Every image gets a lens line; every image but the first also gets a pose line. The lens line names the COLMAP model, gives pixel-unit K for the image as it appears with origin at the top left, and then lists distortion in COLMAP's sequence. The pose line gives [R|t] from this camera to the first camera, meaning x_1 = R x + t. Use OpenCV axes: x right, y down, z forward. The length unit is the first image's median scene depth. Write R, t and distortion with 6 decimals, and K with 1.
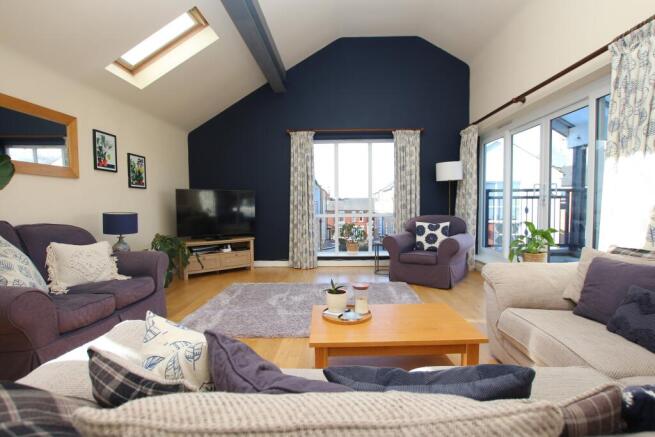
lens RADIAL K [[307.9, 0, 327.5], [0, 307.9, 218.5], [0, 0, 1]] dist [-0.000889, -0.000337]
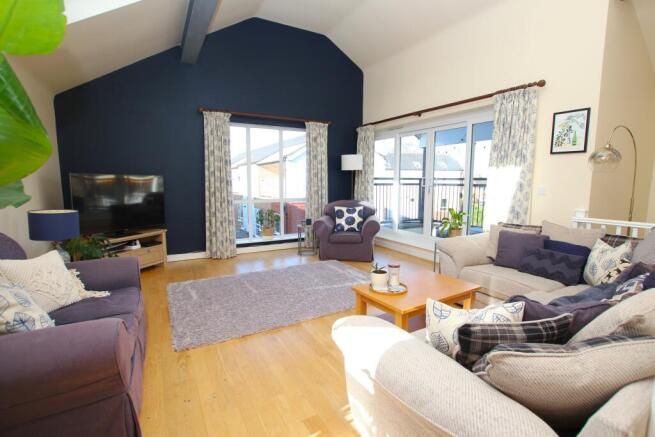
lens RADIAL K [[312.3, 0, 327.5], [0, 312.3, 218.5], [0, 0, 1]] dist [0.000149, -0.000004]
pose [[0.861757, -0.050377, 0.504814, -0.294180], [0.014709, 0.997120, 0.074396, -0.029118], [-0.507108, -0.056686, 0.860016, 0.008929]]
